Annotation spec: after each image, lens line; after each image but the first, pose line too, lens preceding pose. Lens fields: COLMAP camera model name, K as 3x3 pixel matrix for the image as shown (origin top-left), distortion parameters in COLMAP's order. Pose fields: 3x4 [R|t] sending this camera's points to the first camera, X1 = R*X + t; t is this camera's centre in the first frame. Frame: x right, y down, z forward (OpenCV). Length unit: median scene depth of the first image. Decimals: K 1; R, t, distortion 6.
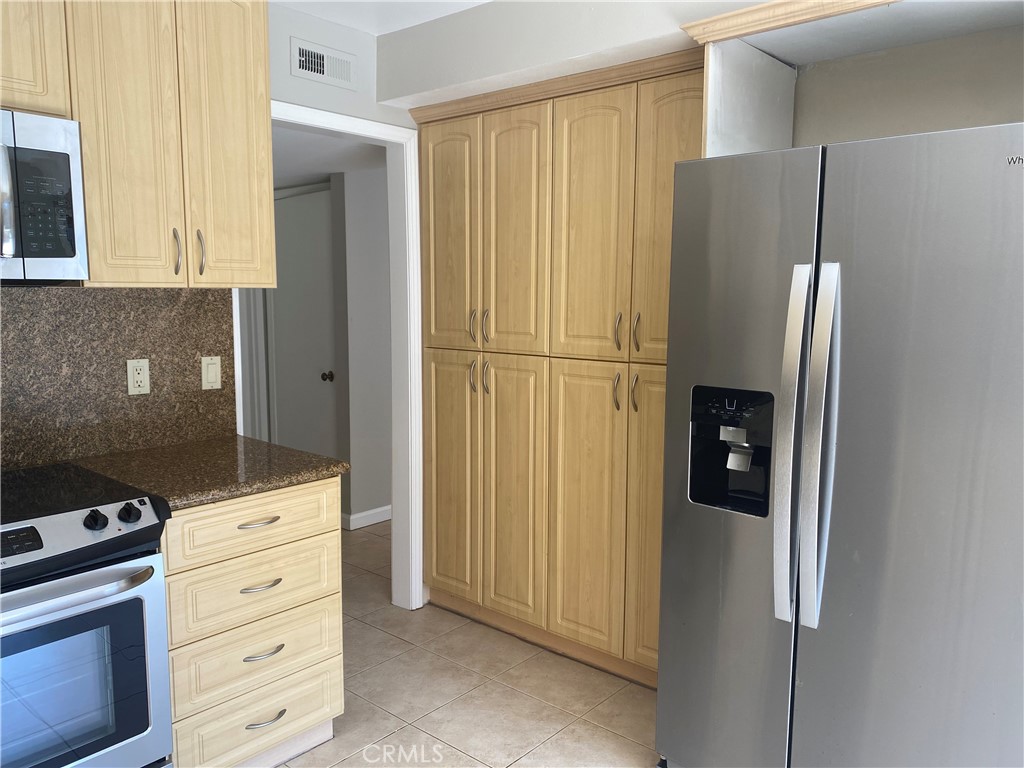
lens RADIAL K [[779.2, 0, 508.4], [0, 779.2, 386.1], [0, 0, 1]] dist [0.038793, -0.047128]
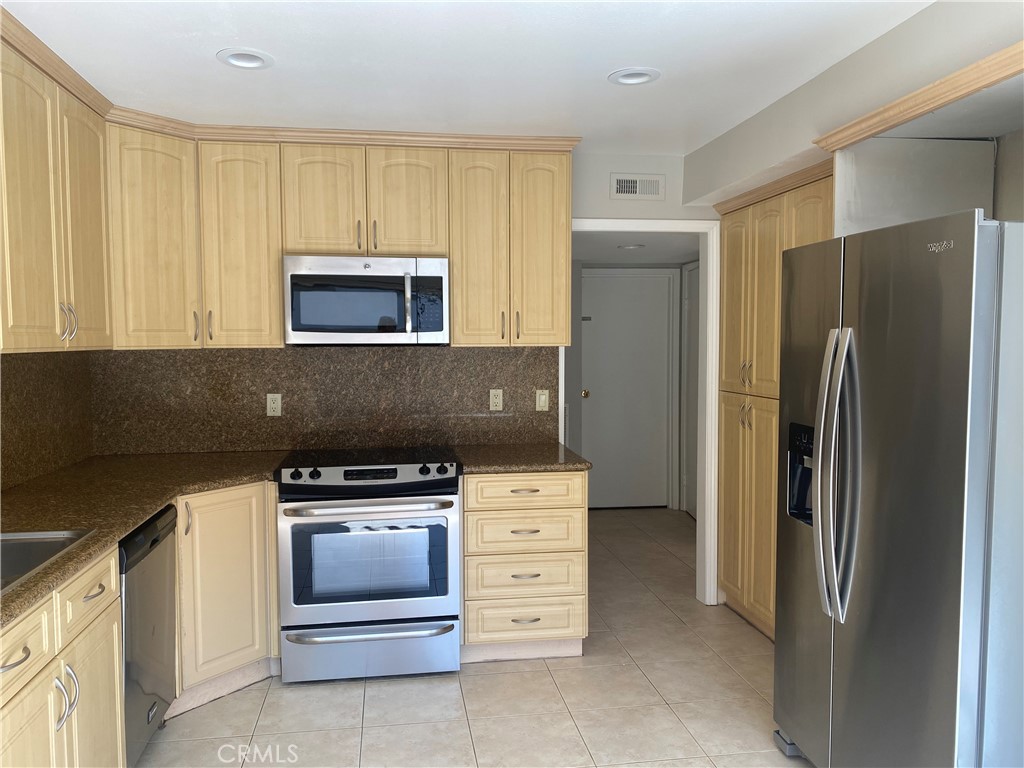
lens RADIAL K [[779.2, 0, 504.6], [0, 779.2, 381.0], [0, 0, 1]] dist [0.038793, -0.047128]
pose [[0.762203, 0.026526, -0.646795, 0.607440], [-0.070815, 0.996580, -0.042579, 0.017089], [0.643453, 0.078256, 0.761475, -0.237104]]
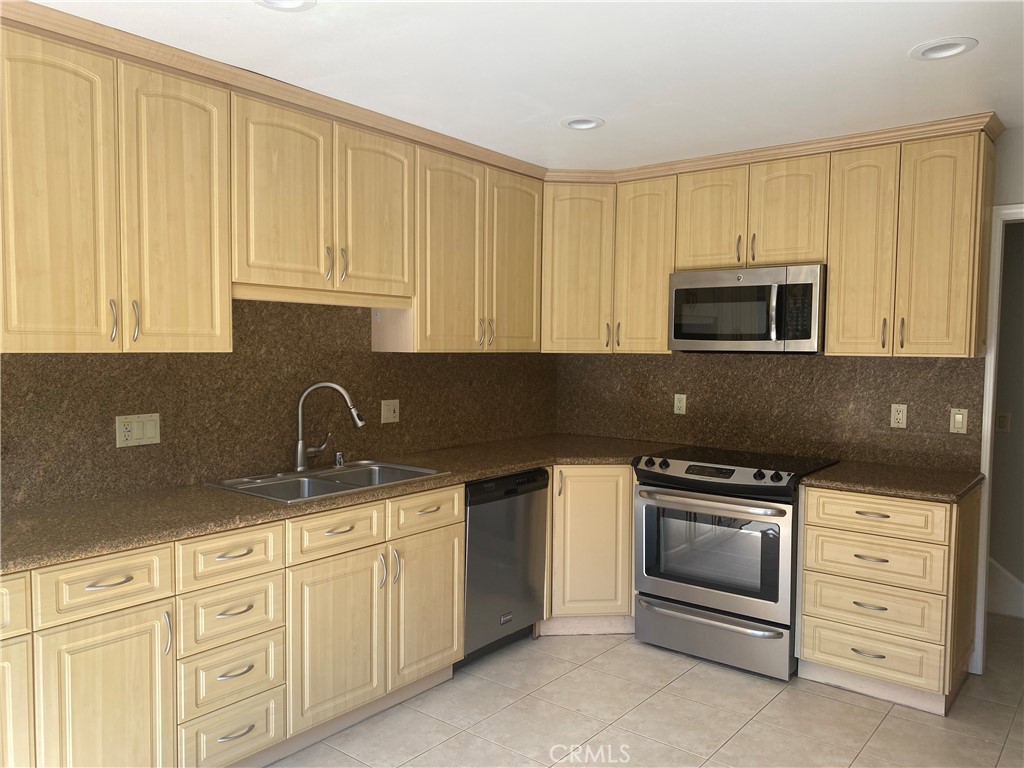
lens RADIAL K [[779.2, 0, 503.5], [0, 779.2, 388.0], [0, 0, 1]] dist [0.038793, -0.047128]
pose [[0.036412, 0.050689, -0.998050, 1.004141], [-0.130786, 0.990365, 0.045527, -0.034727], [0.990742, 0.128874, 0.042691, 0.191336]]
